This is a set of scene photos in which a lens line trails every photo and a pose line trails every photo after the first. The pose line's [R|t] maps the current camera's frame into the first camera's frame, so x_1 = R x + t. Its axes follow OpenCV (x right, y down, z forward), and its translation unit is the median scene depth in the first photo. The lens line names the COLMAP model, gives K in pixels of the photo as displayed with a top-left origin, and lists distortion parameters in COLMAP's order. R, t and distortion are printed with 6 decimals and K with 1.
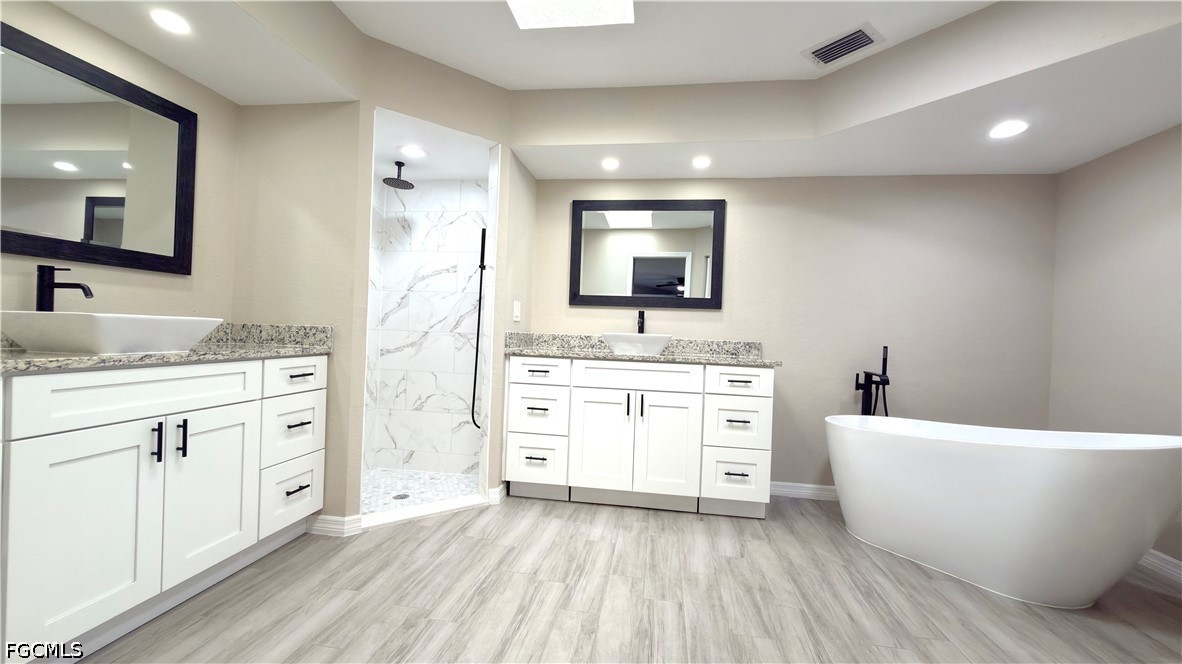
lens RADIAL K [[468.9, 0, 589.5], [0, 468.9, 331.5], [0, 0, 1]] dist [0.000702, -0.000209]
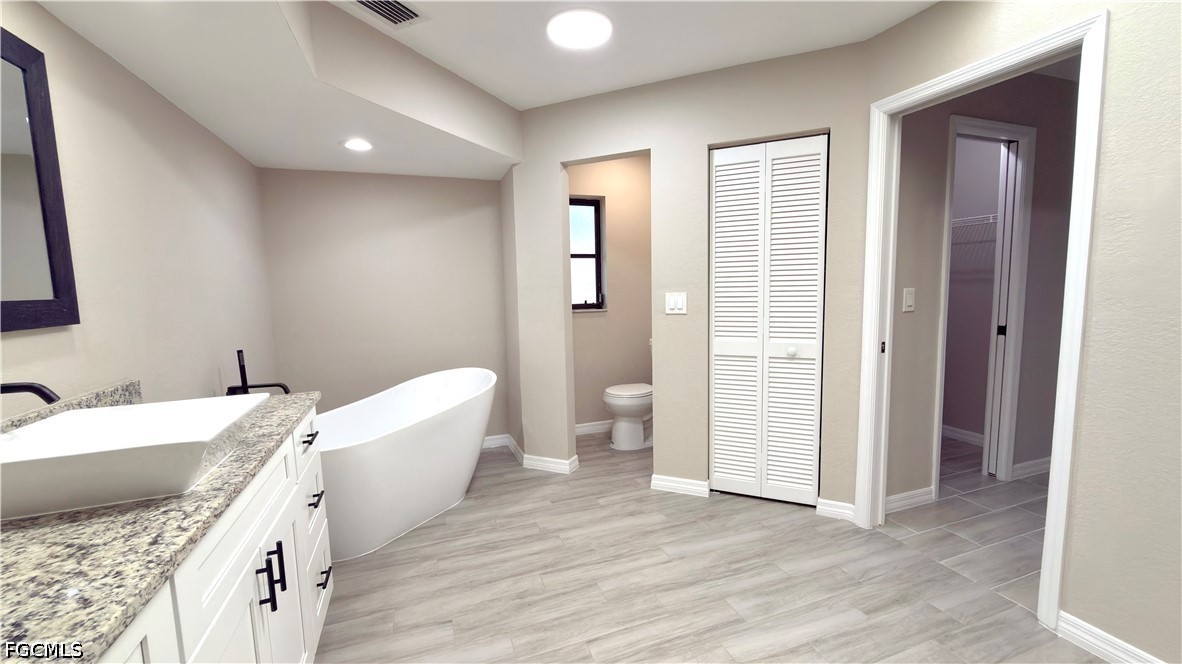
lens RADIAL K [[471.9, 0, 592.2], [0, 471.9, 332.3], [0, 0, 1]] dist [-0.000090, -0.000238]
pose [[-0.487723, -0.116245, 0.865225, -0.374648], [0.003776, 0.990805, 0.135246, -0.111336], [-0.872990, 0.069230, -0.482799, 0.942289]]
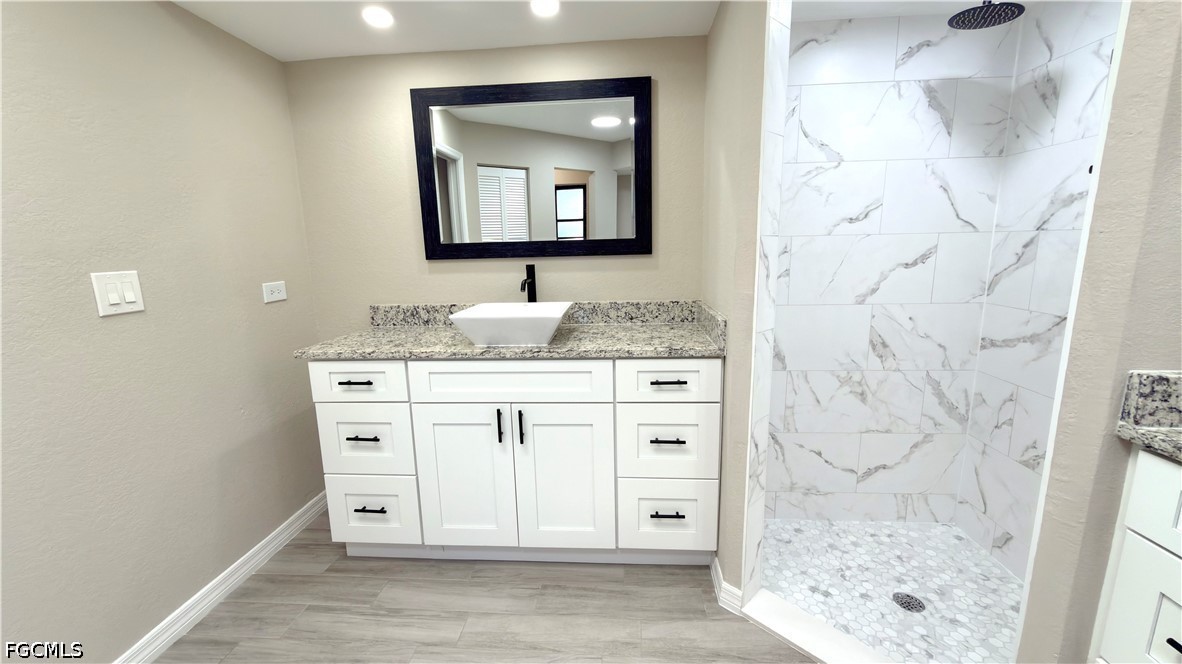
lens RADIAL K [[471.9, 0, 592.2], [0, 471.9, 332.3], [0, 0, 1]] dist [-0.000090, -0.000238]
pose [[0.072445, 0.145111, -0.986760, 0.113682], [0.025543, 0.988765, 0.147281, -0.085900], [0.997045, -0.035874, 0.067924, 0.647538]]
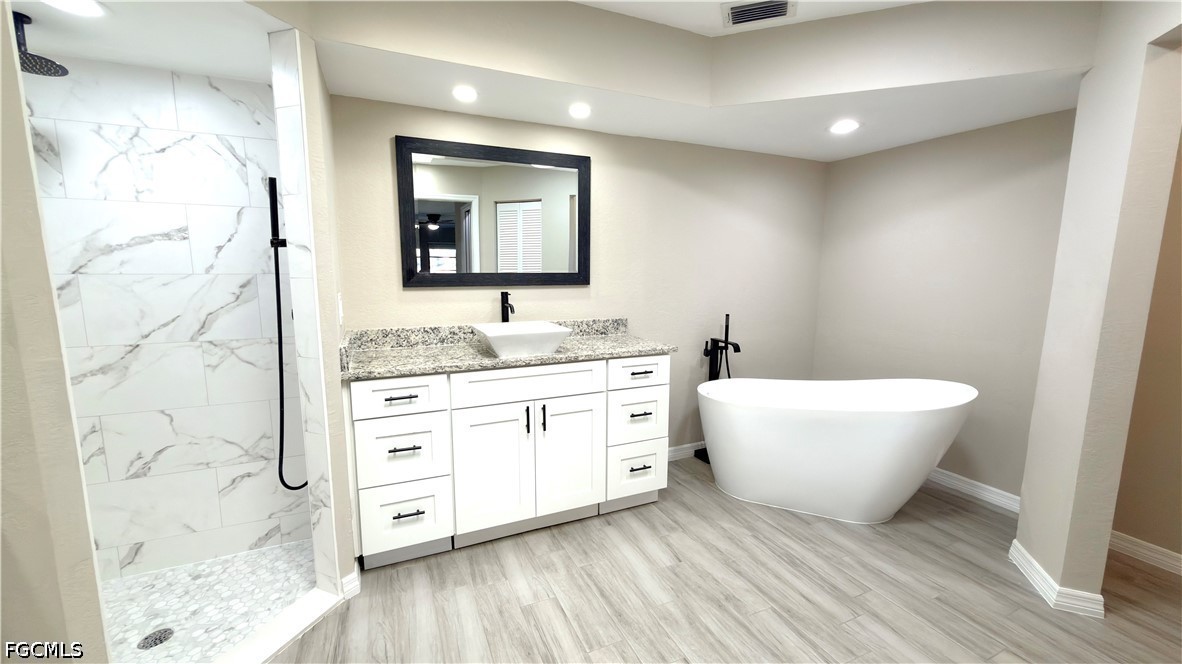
lens RADIAL K [[468.9, 0, 589.5], [0, 468.9, 331.5], [0, 0, 1]] dist [0.000702, -0.000209]
pose [[0.837127, -0.108381, 0.536164, -0.245887], [0.025559, 0.986854, 0.159578, -0.120788], [-0.546411, -0.119883, 0.828893, 0.291656]]
